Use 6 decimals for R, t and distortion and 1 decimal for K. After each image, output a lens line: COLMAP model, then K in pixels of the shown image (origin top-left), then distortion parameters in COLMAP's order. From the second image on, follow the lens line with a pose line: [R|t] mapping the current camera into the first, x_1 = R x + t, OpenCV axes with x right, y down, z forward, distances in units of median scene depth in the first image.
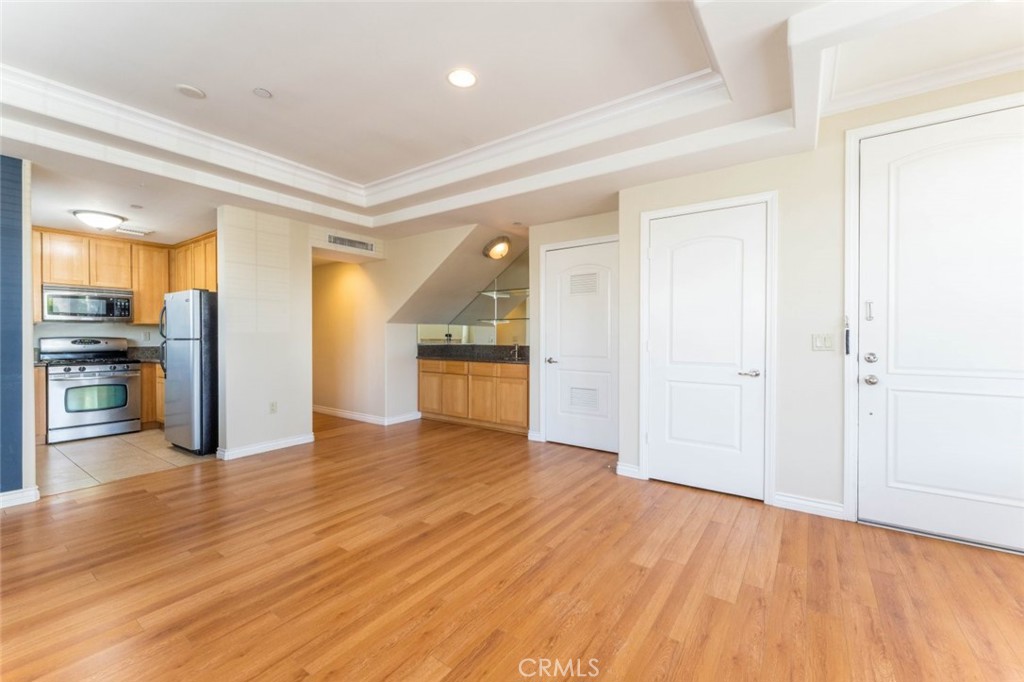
lens RADIAL K [[417.7, 0, 499.4], [0, 417.7, 338.4], [0, 0, 1]] dist [0.010550, 0.000031]
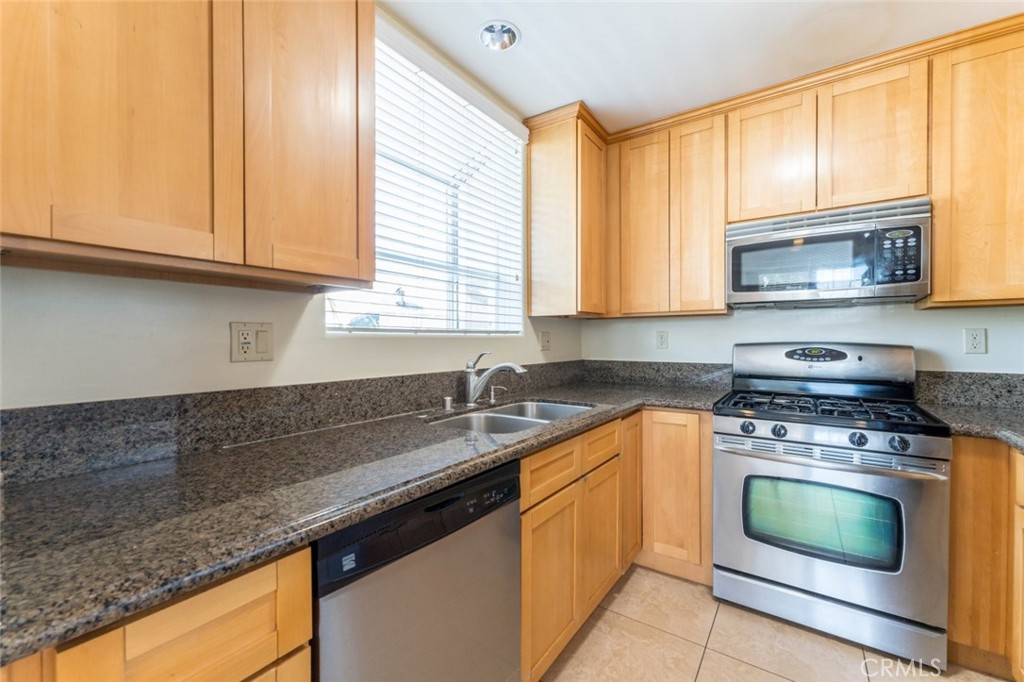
lens RADIAL K [[426.0, 0, 519.2], [0, 426.0, 343.0], [0, 0, 1]] dist [-0.001521, -0.000208]
pose [[0.049290, 0.011881, -0.998714, -0.986069], [-0.007004, 0.999909, 0.011549, -0.009171], [0.998760, 0.006426, 0.049369, 1.177974]]
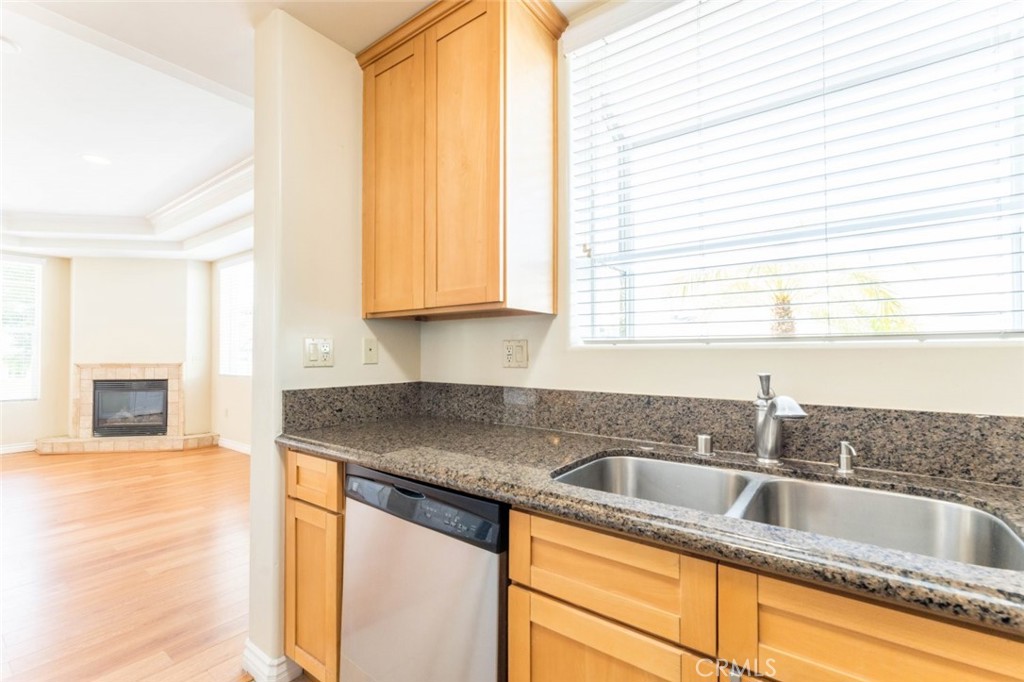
lens RADIAL K [[422.3, 0, 513.4], [0, 422.3, 349.3], [0, 0, 1]] dist [0.001970, 0.000085]
pose [[-0.999479, 0.000890, -0.032273, -1.407686], [0.001011, 0.999993, -0.003731, -0.007505], [0.032270, -0.003761, -0.999472, 1.527409]]
